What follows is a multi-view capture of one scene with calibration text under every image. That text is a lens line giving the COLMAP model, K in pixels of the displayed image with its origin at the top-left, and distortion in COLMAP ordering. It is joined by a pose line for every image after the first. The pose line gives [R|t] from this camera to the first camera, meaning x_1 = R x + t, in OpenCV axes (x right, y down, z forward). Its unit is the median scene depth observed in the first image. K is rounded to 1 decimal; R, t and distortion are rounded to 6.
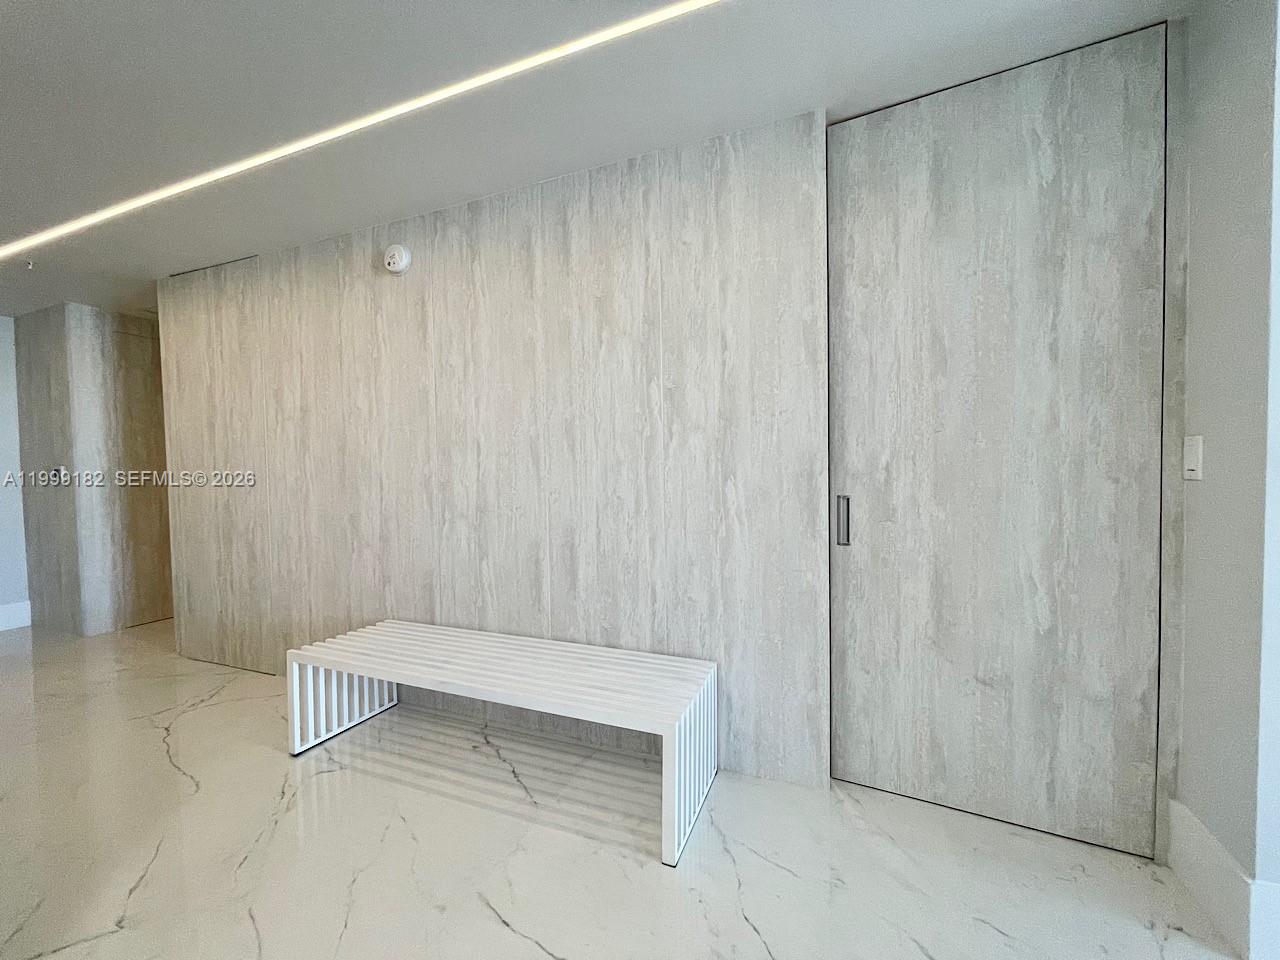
lens RADIAL K [[515.0, 0, 640.0], [0, 515.0, 480.0], [0, 0, 1]] dist [-0.000826, -0.000473]
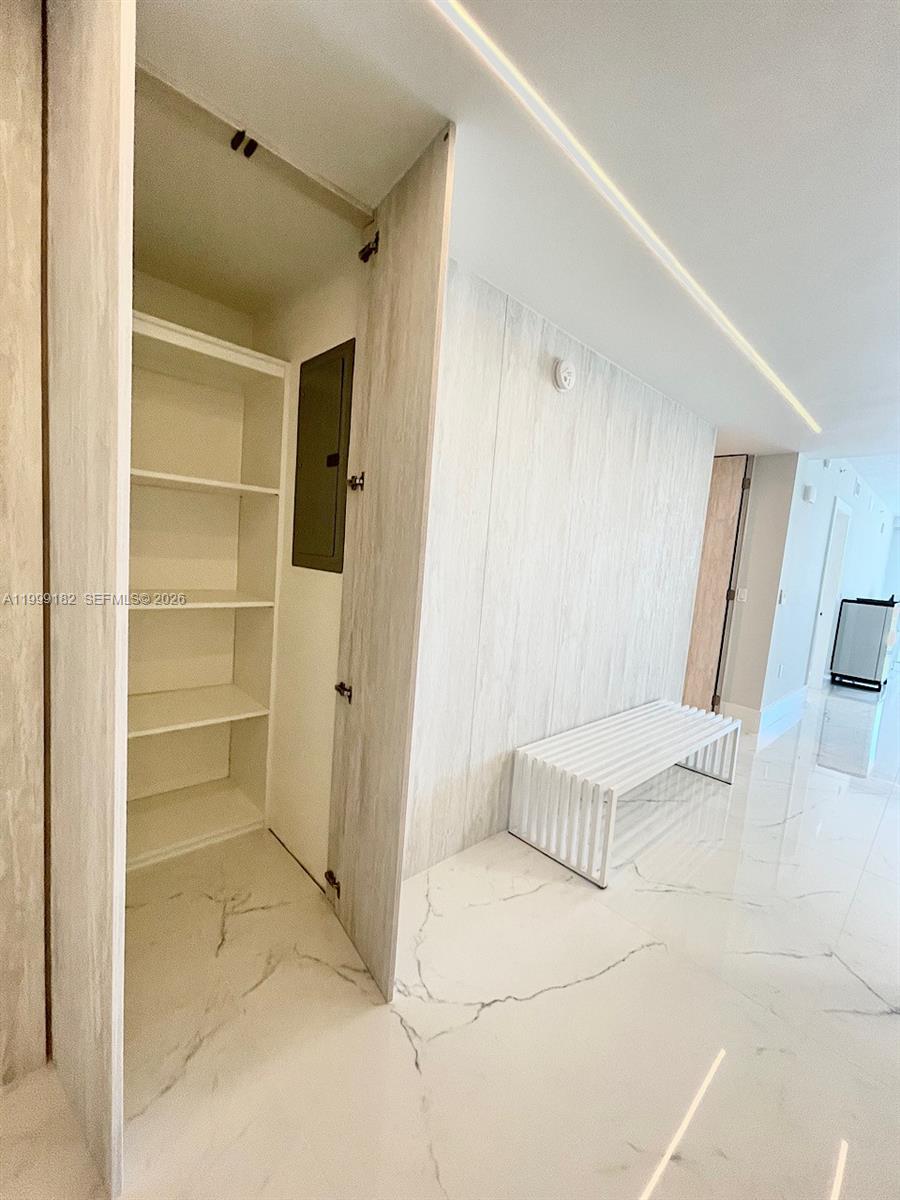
lens RADIAL K [[482.8, 0, 450.0], [0, 482.8, 600.0], [0, 0, 1]] dist [-0.000826, -0.000473]
pose [[0.427050, -0.036313, 0.903499, -1.429352], [-0.062101, 0.995656, 0.069369, -0.065096], [-0.902093, -0.085732, 0.422940, 0.801738]]
